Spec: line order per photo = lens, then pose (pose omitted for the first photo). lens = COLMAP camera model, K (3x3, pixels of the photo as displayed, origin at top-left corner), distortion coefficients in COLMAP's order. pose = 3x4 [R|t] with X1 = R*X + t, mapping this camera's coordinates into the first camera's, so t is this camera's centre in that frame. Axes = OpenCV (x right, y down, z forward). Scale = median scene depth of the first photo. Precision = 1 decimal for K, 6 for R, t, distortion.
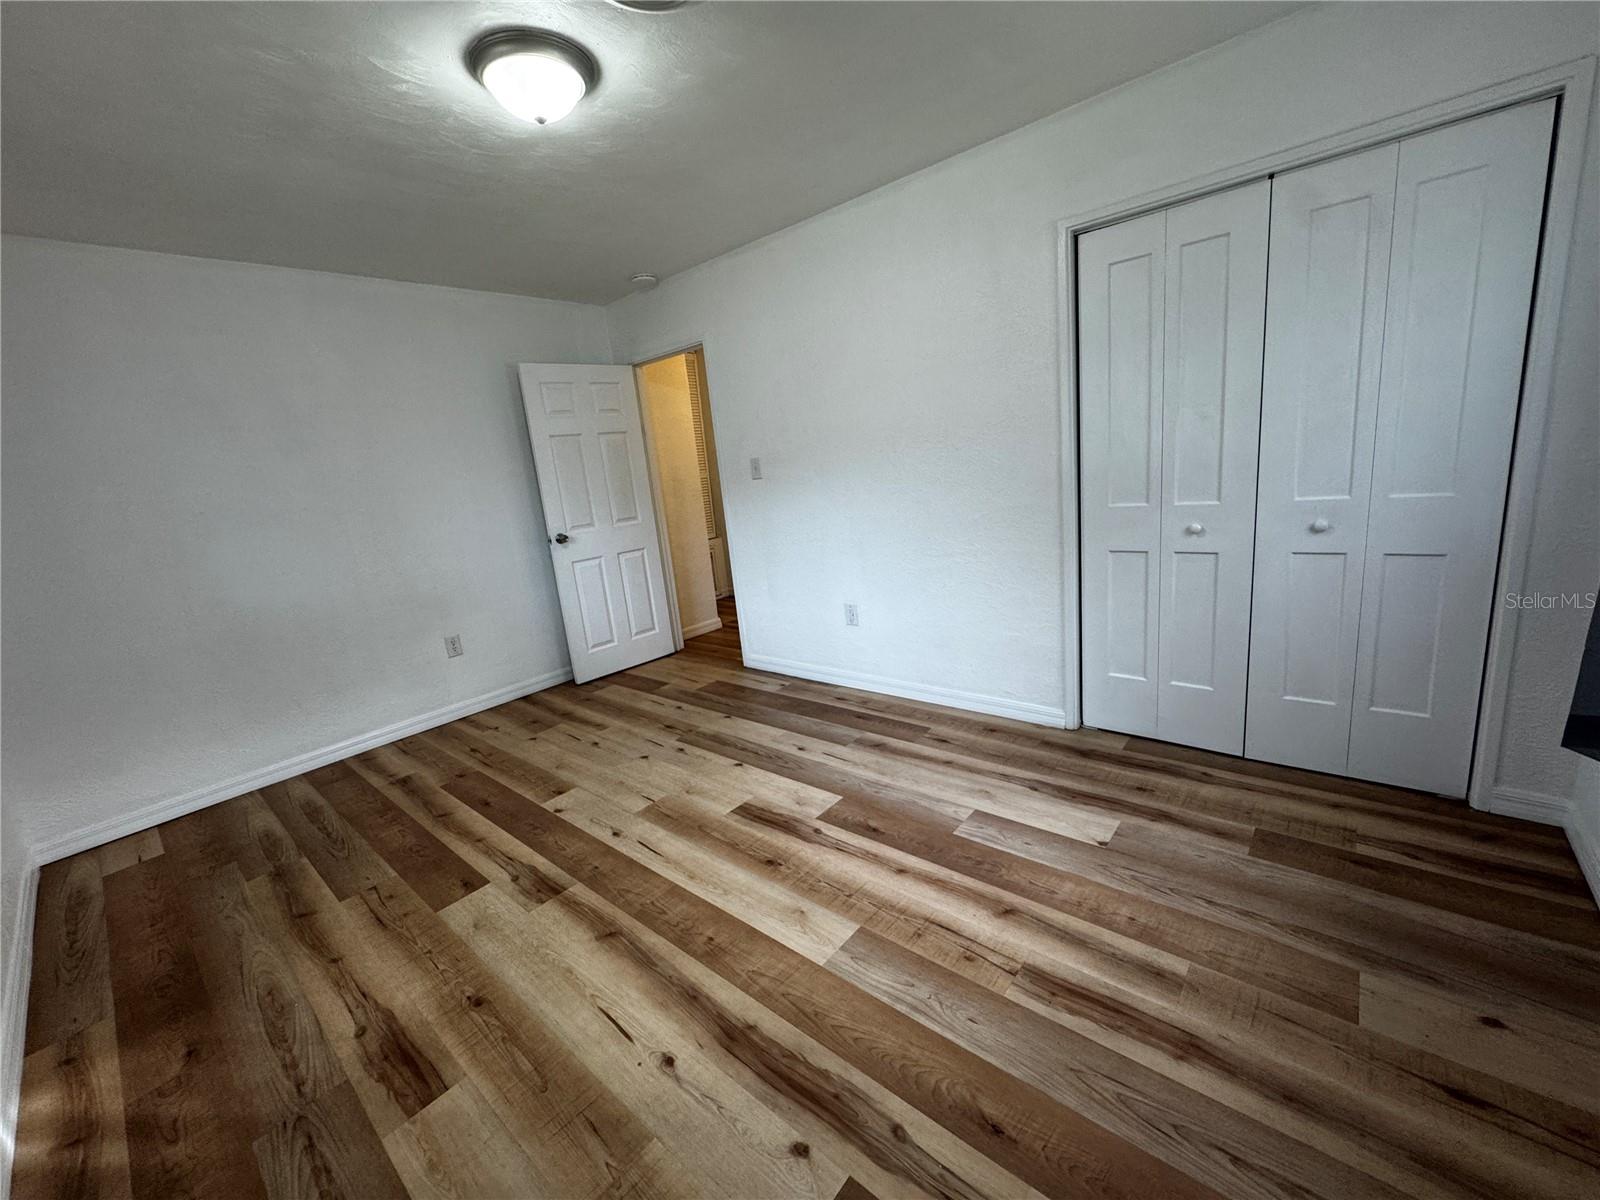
lens RADIAL K [[639.7, 0, 799.8], [0, 639.7, 594.1], [0, 0, 1]] dist [0.000420, 0.000012]
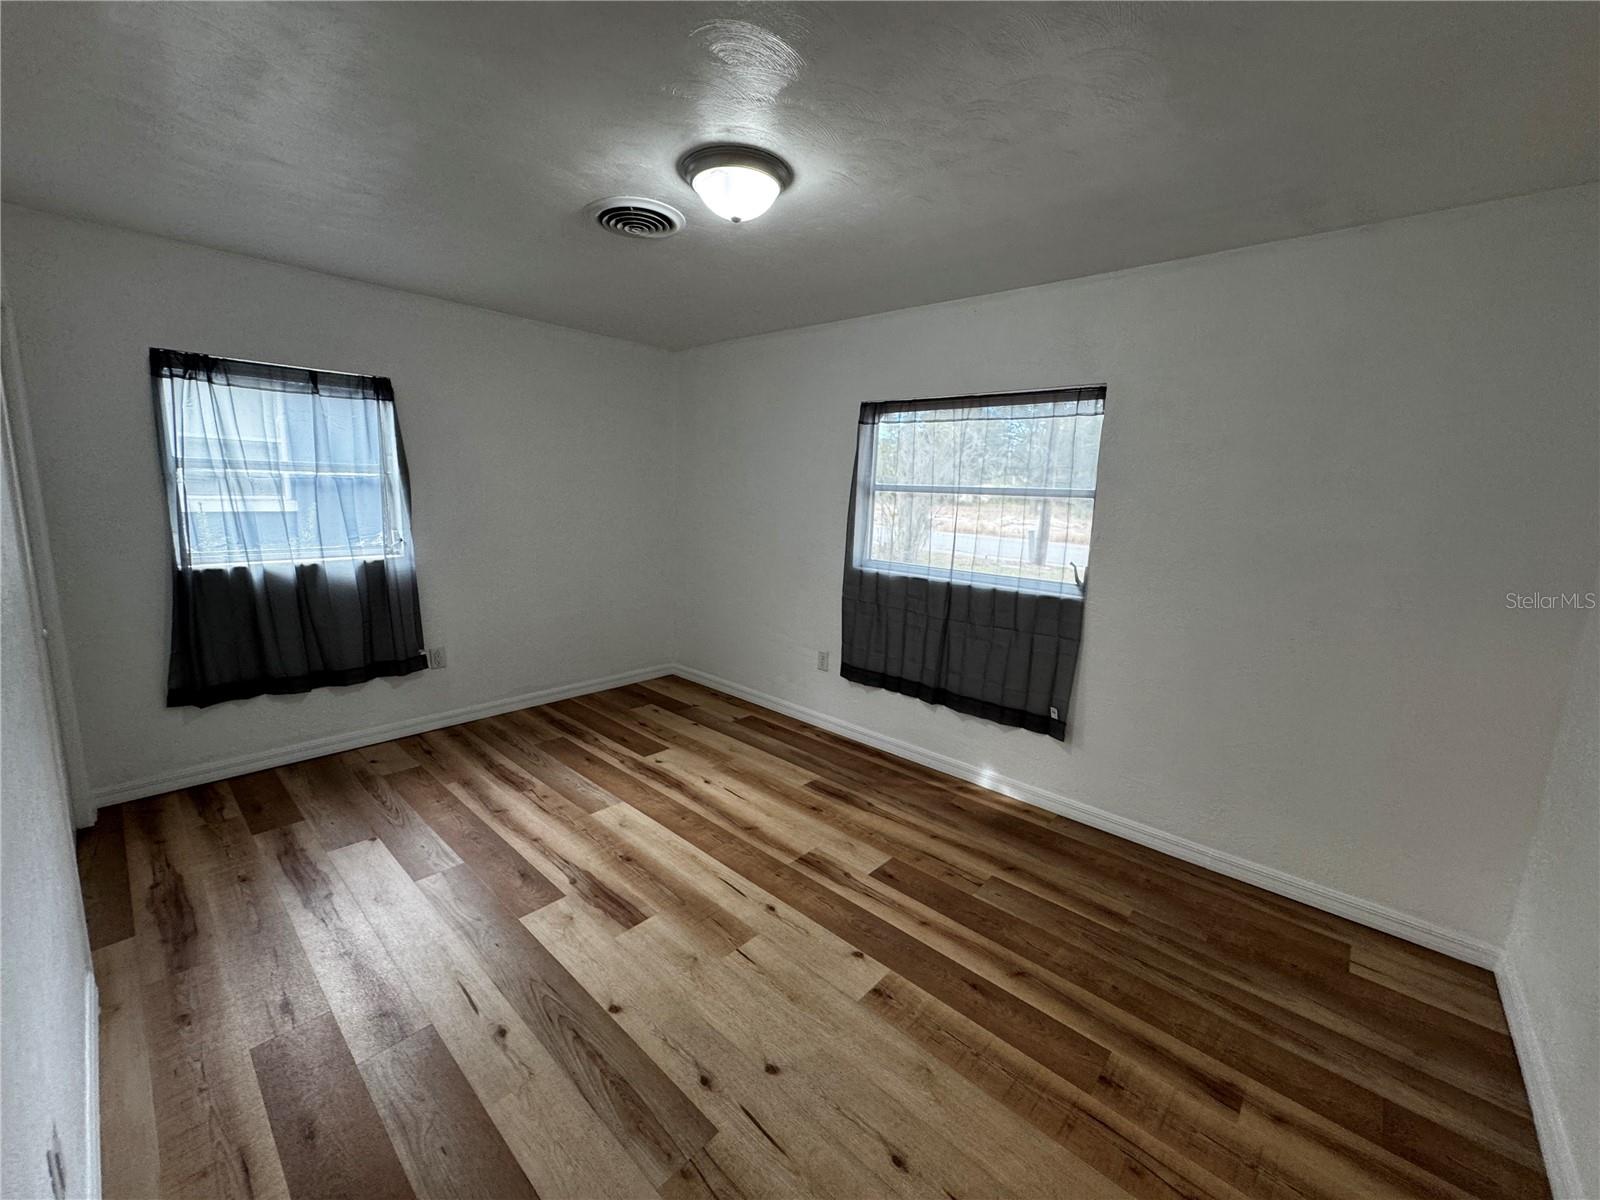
lens RADIAL K [[639.7, 0, 799.8], [0, 639.7, 594.1], [0, 0, 1]] dist [0.000420, 0.000012]
pose [[-0.997597, 0.059688, 0.035188, -0.441753], [0.068419, 0.928781, 0.364260, -0.461545], [-0.010940, 0.365792, -0.930632, 1.939600]]
